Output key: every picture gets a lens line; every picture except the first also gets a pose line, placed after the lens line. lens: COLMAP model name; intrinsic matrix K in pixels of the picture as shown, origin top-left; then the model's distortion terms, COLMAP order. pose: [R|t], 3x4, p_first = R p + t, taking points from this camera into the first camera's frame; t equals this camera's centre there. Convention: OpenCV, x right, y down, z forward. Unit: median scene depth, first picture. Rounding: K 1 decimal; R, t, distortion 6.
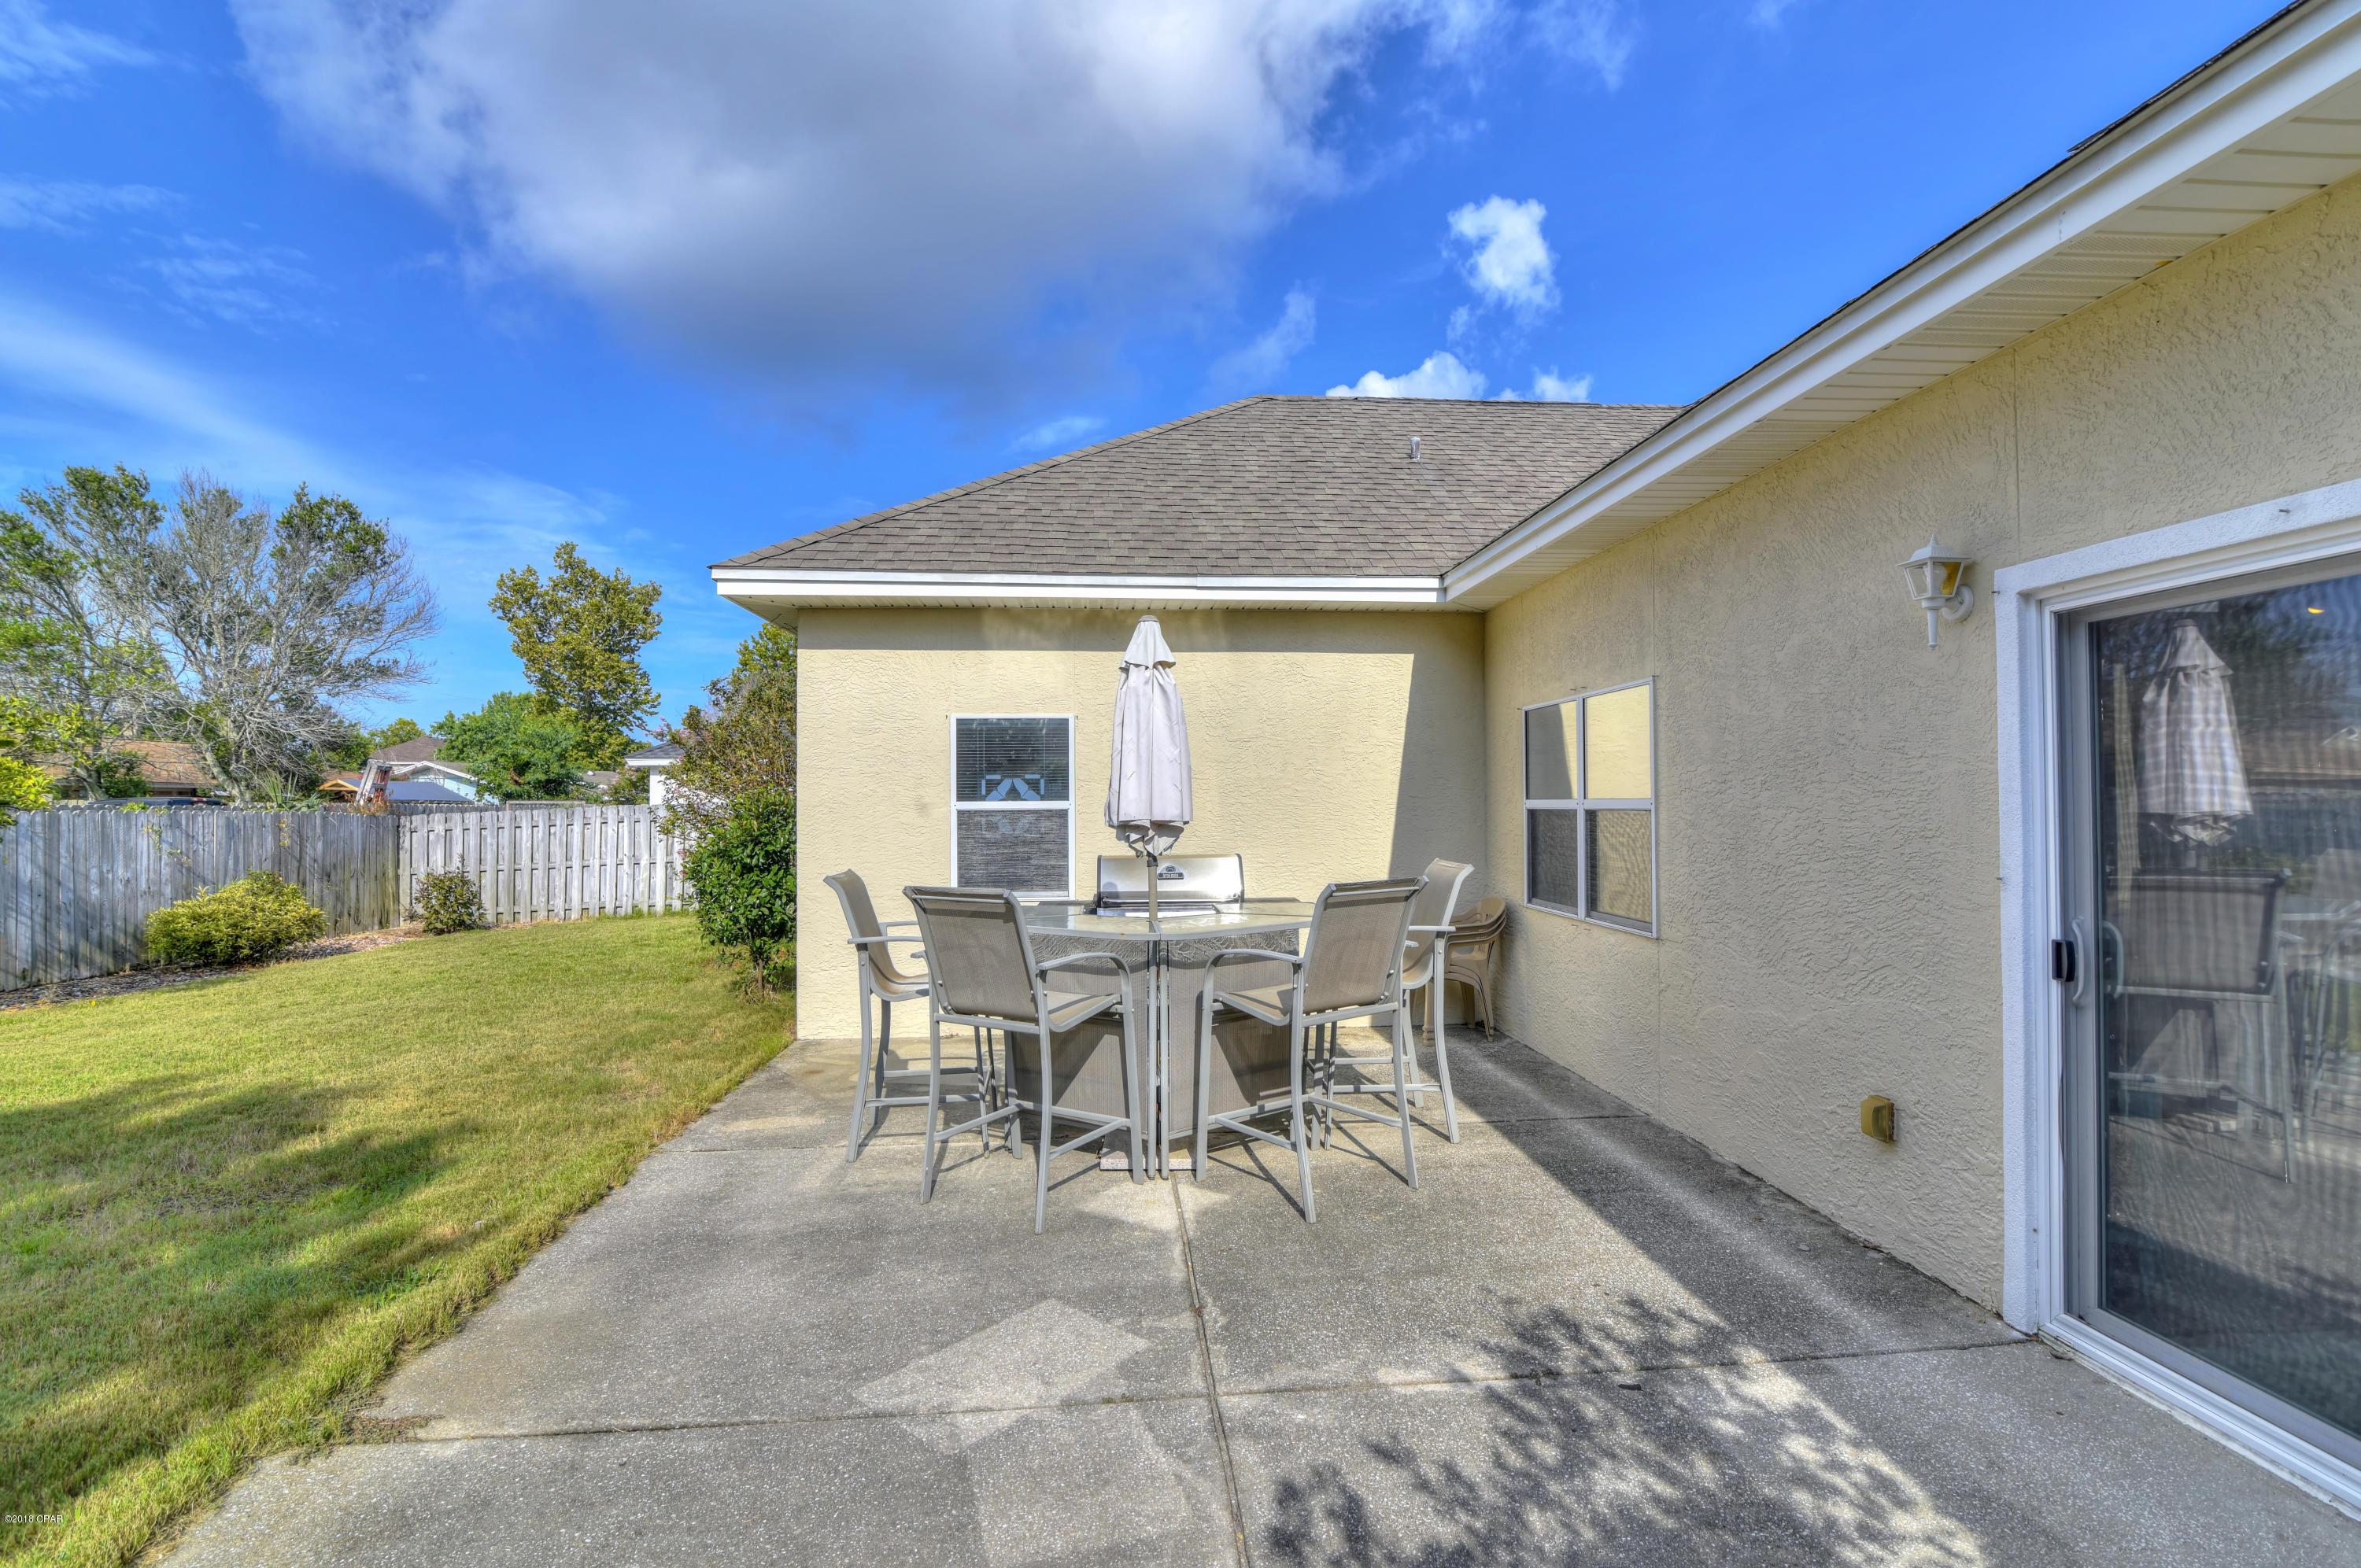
lens RADIAL K [[1093.5, 0, 1189.4], [0, 1093.5, 784.2], [0, 0, 1]] dist [-0.014451, -0.001854]
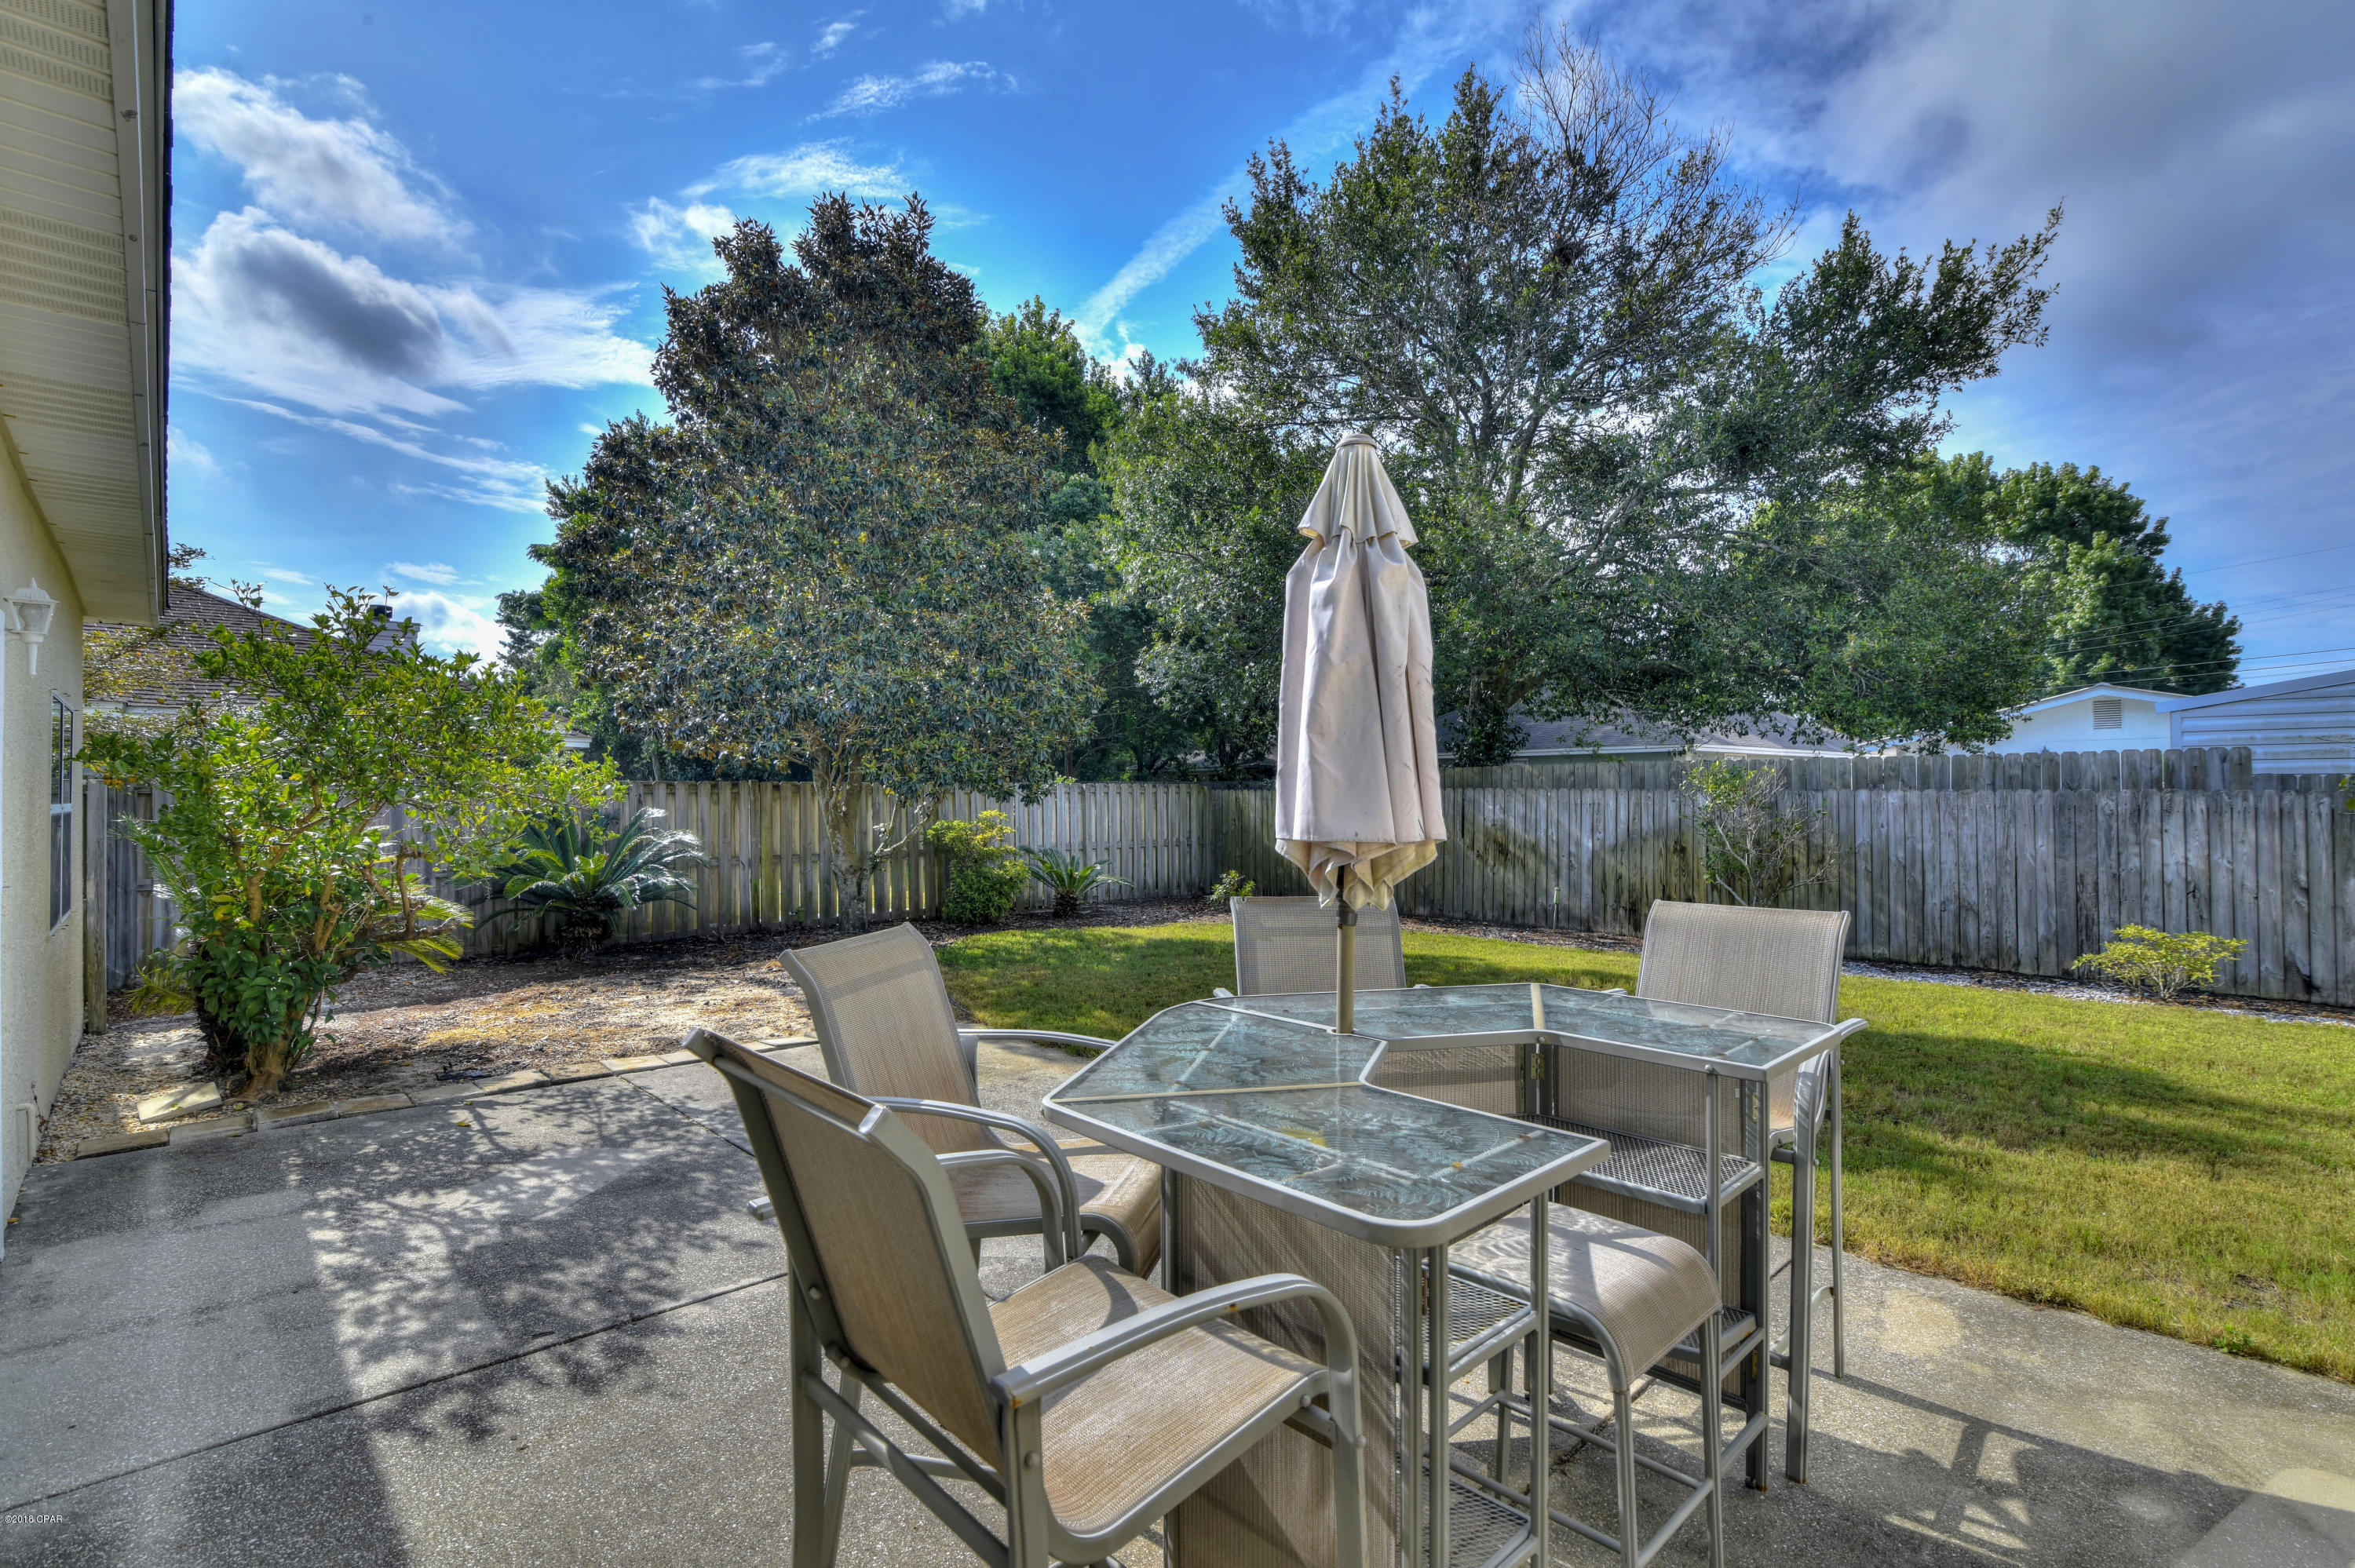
lens RADIAL K [[1090.7, 0, 1178.2], [0, 1090.7, 786.1], [0, 0, 1]] dist [-0.014451, -0.001854]
pose [[-0.779504, -0.000678, -0.626397, 0.550959], [0.014226, 0.999722, -0.018786, 0.023265], [0.626235, -0.023555, -0.779278, 2.125988]]
